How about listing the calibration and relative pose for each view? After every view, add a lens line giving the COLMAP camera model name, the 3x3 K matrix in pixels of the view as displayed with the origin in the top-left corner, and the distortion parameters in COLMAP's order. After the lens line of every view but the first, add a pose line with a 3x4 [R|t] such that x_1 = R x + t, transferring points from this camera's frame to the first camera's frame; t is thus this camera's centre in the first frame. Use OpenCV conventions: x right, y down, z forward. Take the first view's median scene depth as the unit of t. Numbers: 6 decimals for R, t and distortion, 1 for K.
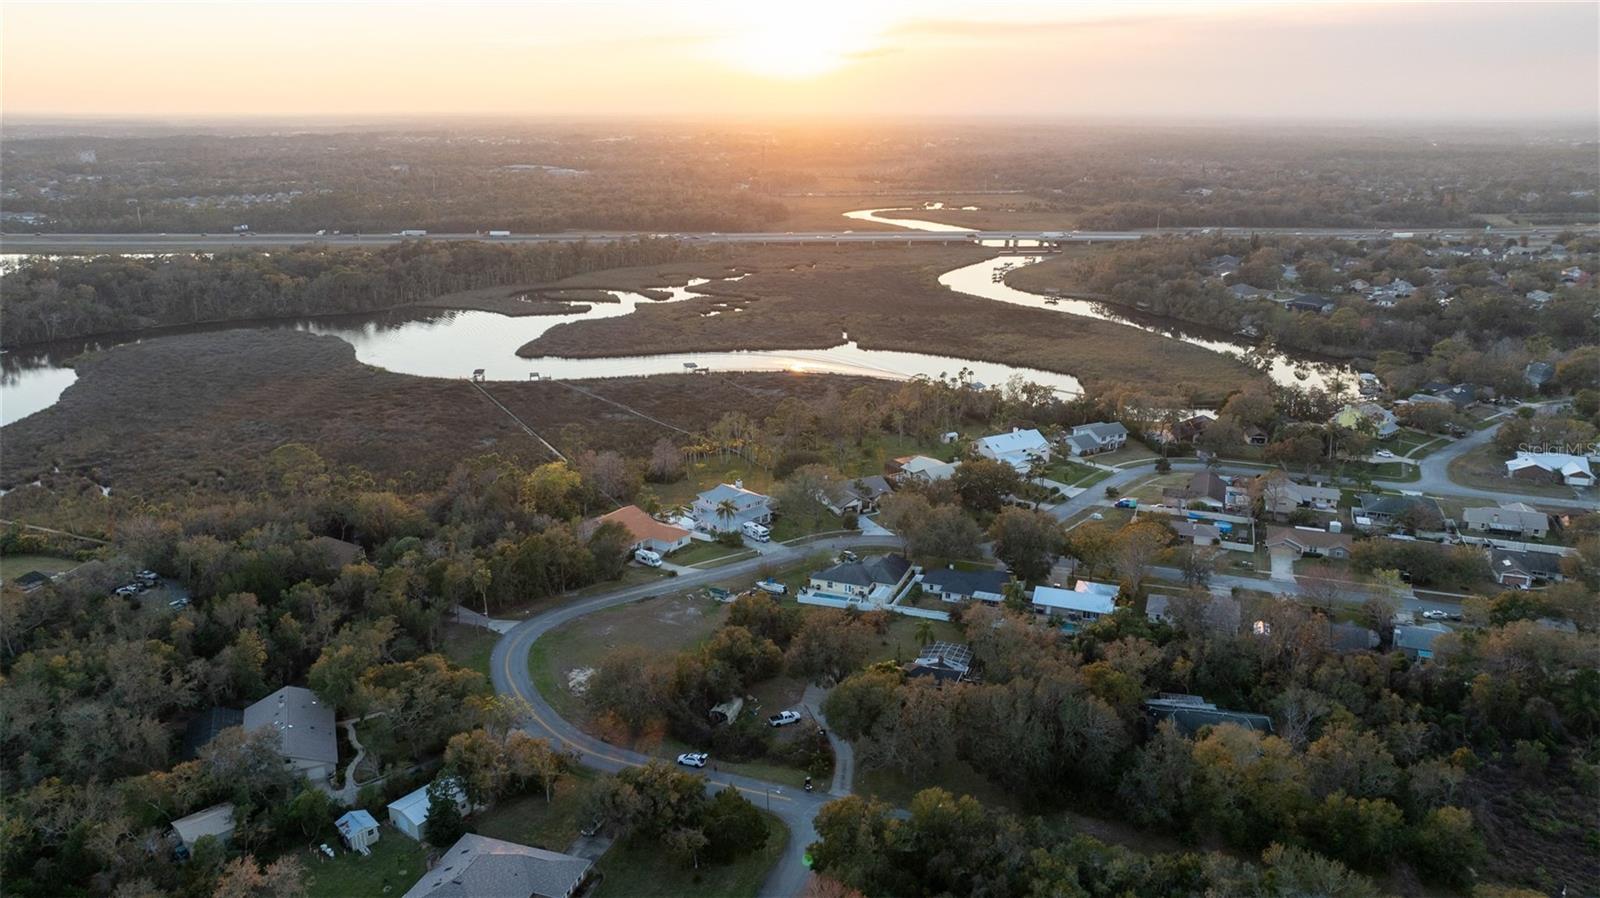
lens RADIAL K [[1145.1, 0, 804.2], [0, 1145.1, 447.8], [0, 0, 1]] dist [-0.034047, 0.040229]
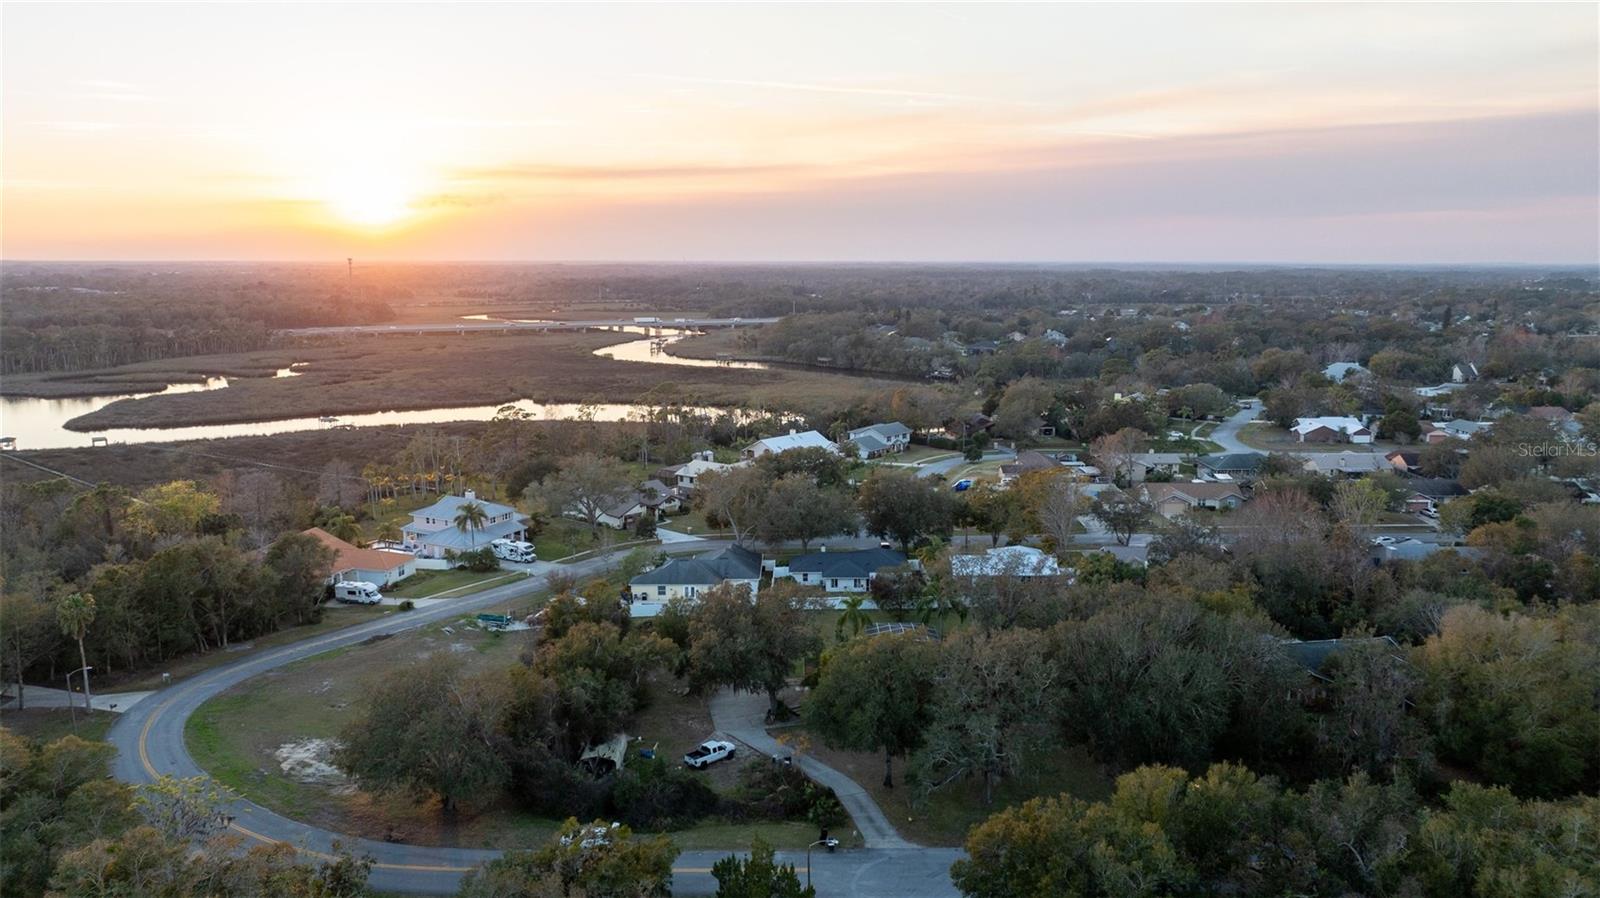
lens RADIAL K [[1145.1, 0, 804.2], [0, 1145.1, 447.8], [0, 0, 1]] dist [-0.034047, 0.040229]
pose [[0.935209, -0.061002, 0.348802, -0.120546], [0.105697, 0.988233, -0.110564, 0.113039], [-0.337953, 0.140268, 0.930652, 0.315444]]
